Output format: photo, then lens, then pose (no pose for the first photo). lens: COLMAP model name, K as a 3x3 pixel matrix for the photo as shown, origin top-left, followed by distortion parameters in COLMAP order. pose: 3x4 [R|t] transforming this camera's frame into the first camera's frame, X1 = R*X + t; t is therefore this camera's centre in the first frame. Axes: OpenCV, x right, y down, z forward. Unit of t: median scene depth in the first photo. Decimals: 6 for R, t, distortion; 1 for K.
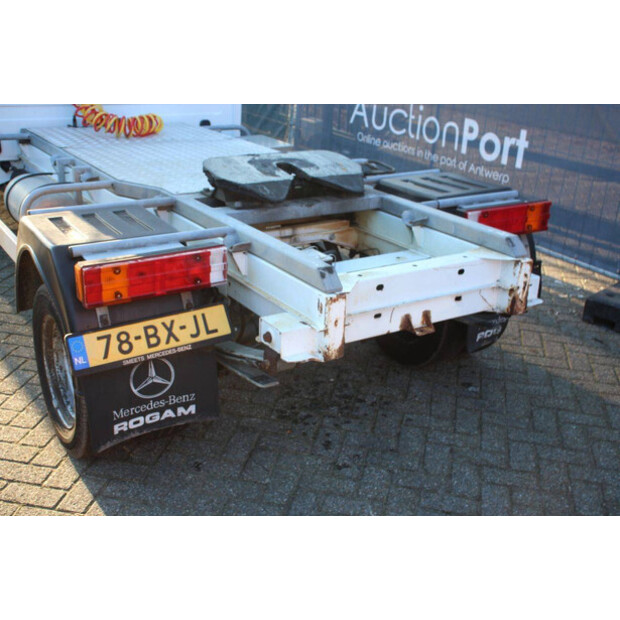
lens RADIAL K [[716.1, 0, 310.9], [0, 716.1, 311.1], [0, 0, 1]] dist [-0.001070, 0.000000]
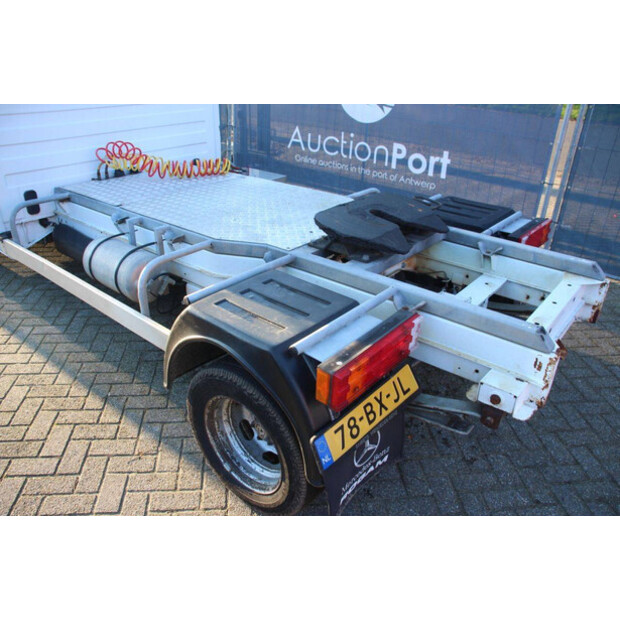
lens RADIAL K [[480.9, 0, 309.5], [0, 480.9, 307.4], [0, 0, 1]] dist [-0.116747, 0.007756]
pose [[0.958205, -0.154151, 0.240998, -0.352176], [0.128815, 0.984664, 0.117660, -0.162502], [-0.255440, -0.081698, 0.963367, 0.294164]]
